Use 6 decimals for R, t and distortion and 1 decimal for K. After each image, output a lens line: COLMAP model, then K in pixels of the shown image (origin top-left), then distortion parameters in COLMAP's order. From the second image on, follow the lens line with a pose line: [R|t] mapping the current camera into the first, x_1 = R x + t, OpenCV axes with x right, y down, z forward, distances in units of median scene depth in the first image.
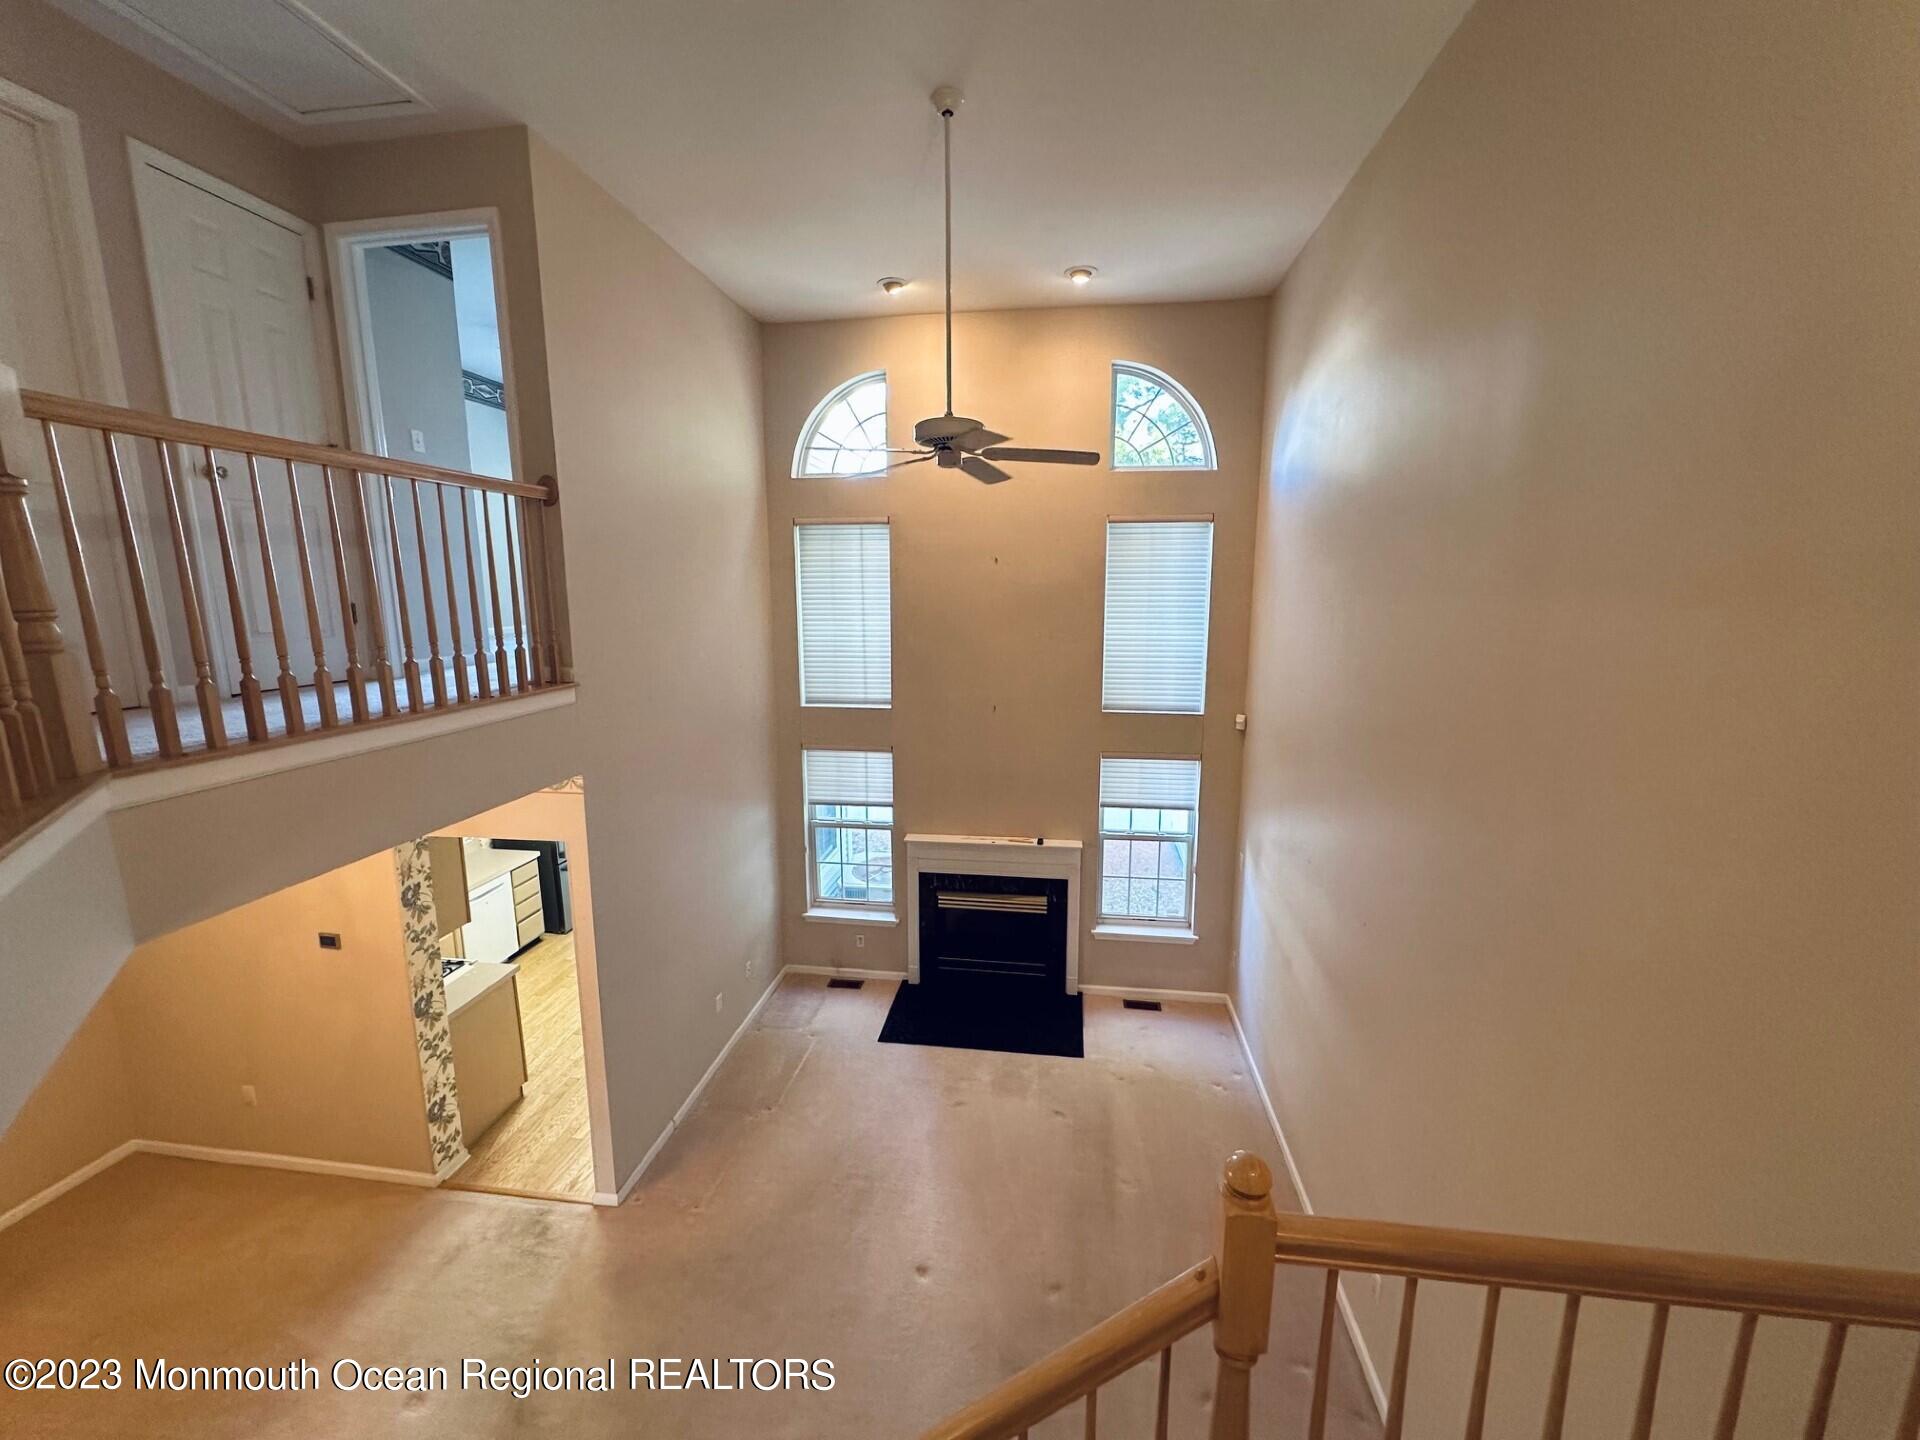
lens RADIAL K [[767.6, 0, 960.0], [0, 767.6, 720.0], [0, 0, 1]] dist [-0.003081, -0.000120]
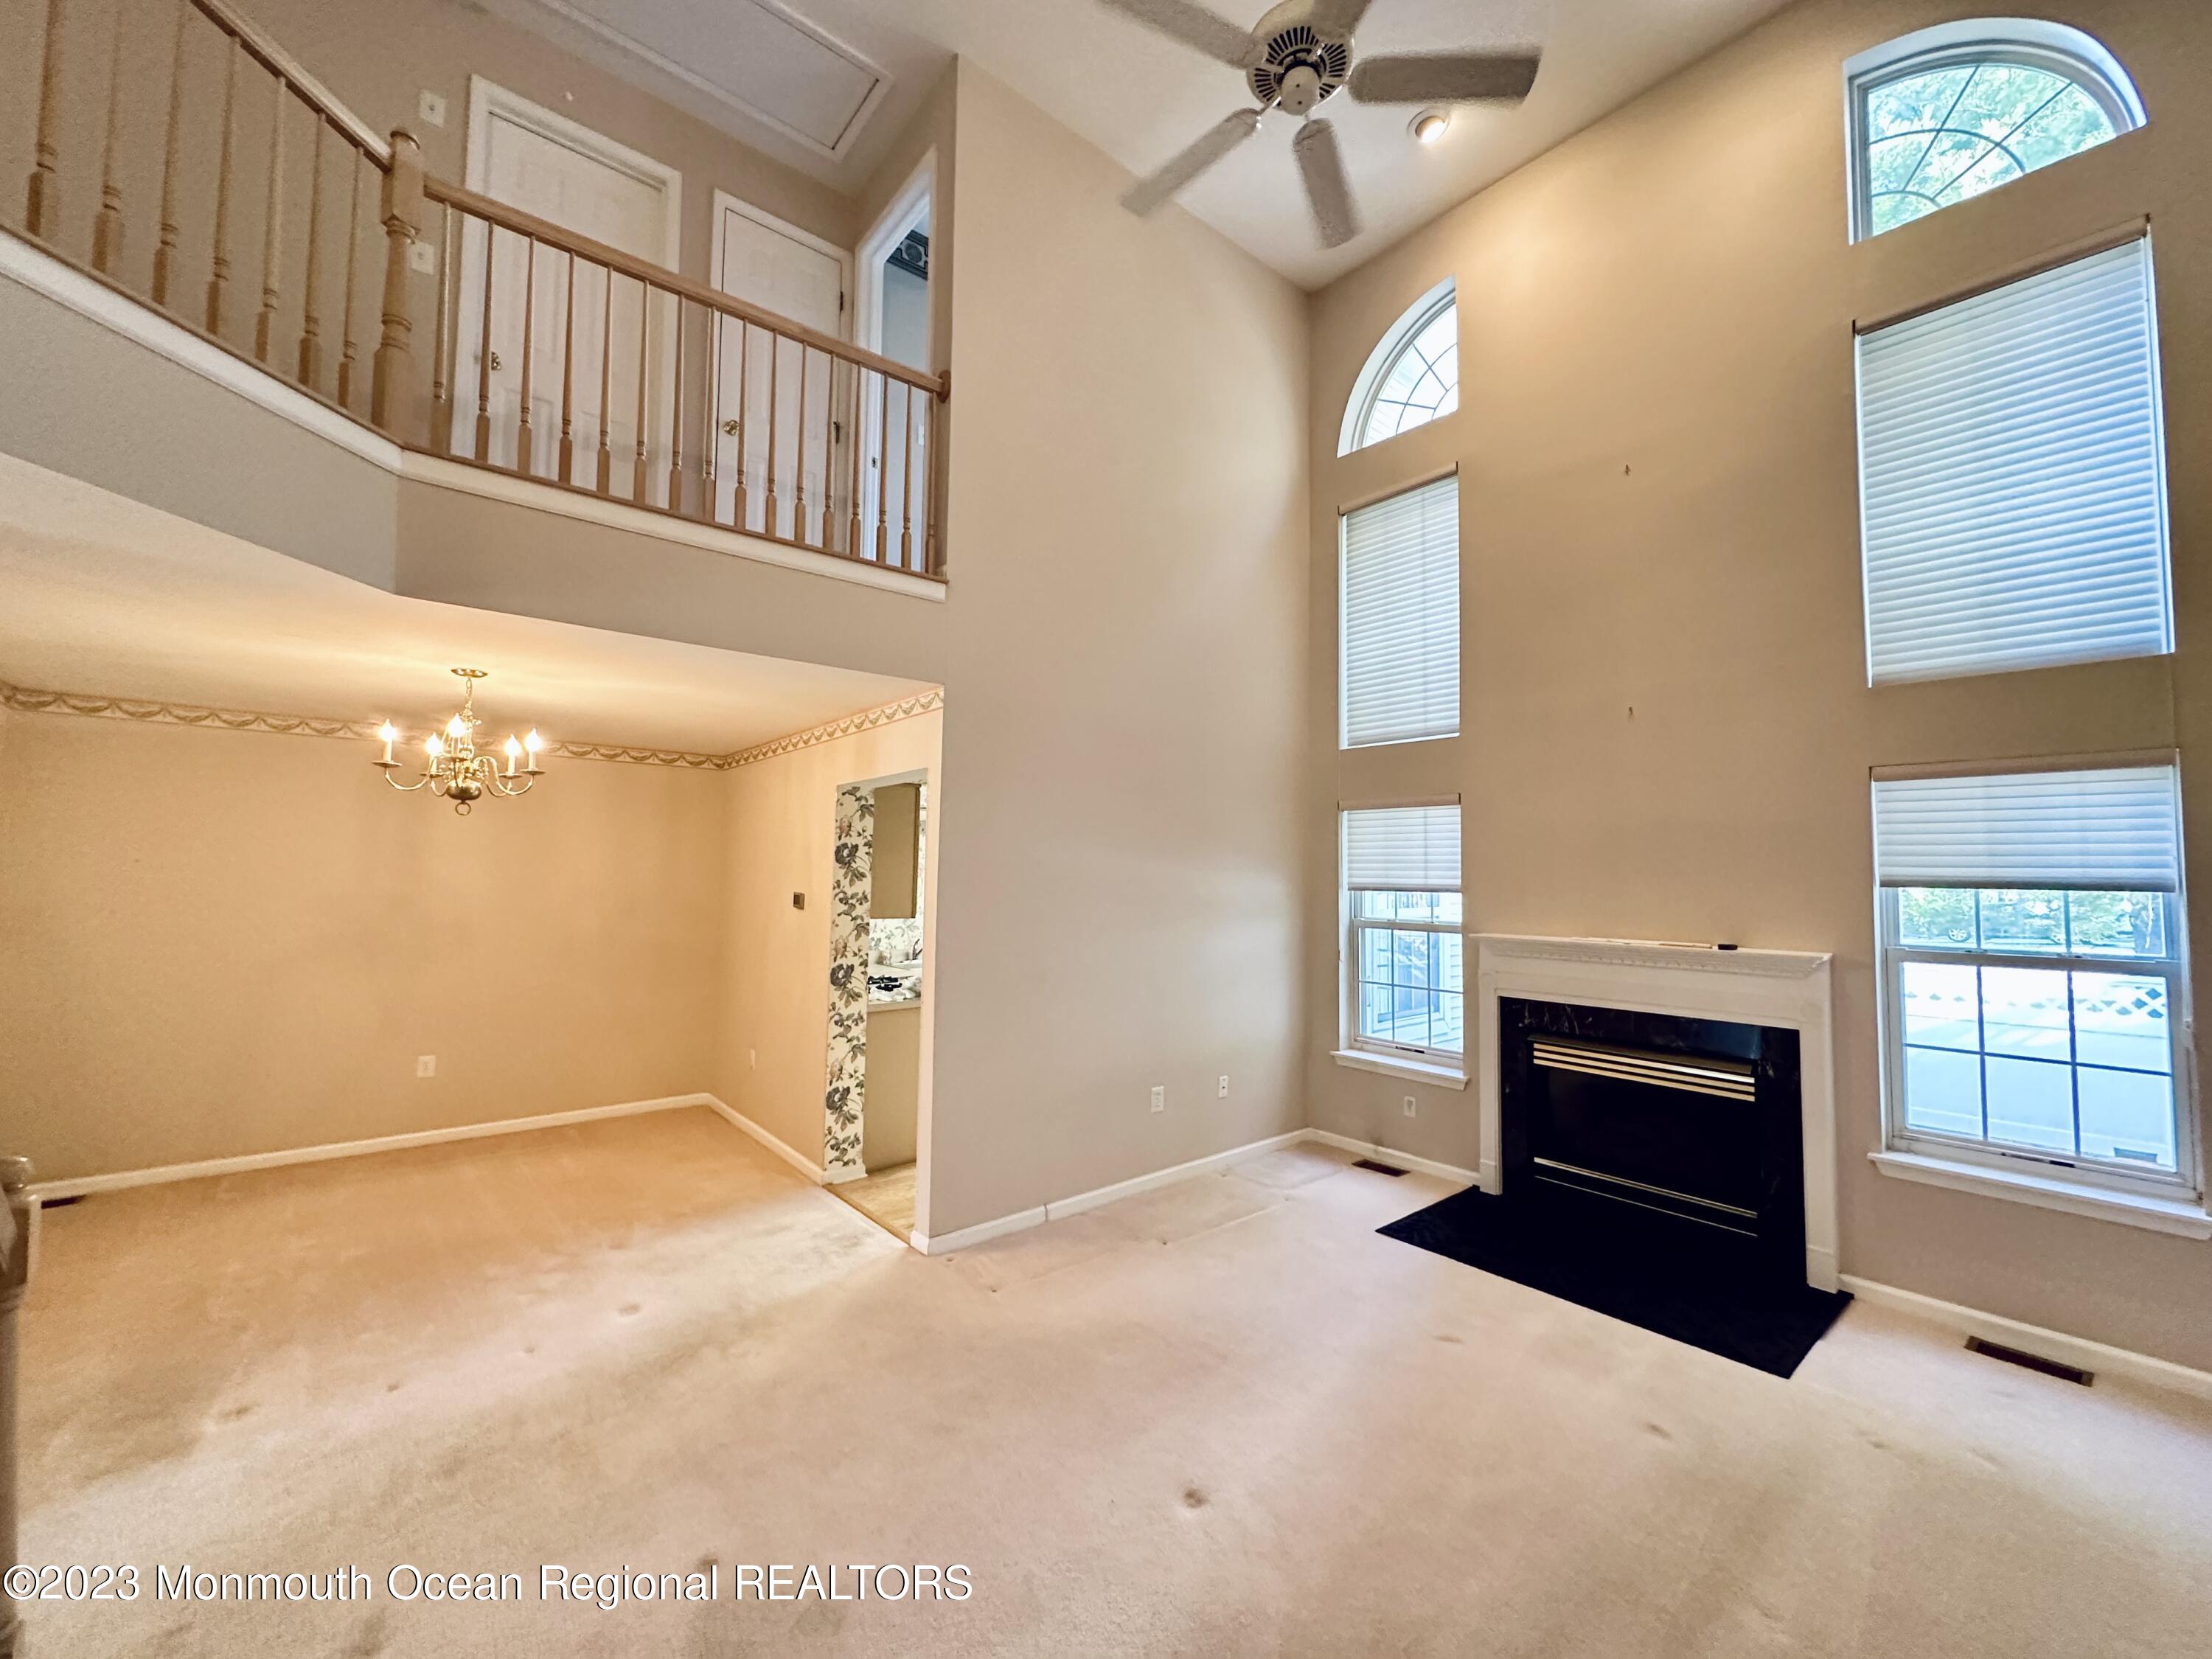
lens RADIAL K [[881.8, 0, 1106.0], [0, 881.8, 829.5], [0, 0, 1]] dist [0.000645, 0.000329]
pose [[0.740729, -0.026217, -0.671292, 0.209220], [-0.124943, 0.976428, -0.176002, 0.254159], [0.660083, 0.214243, 0.719994, 0.283519]]
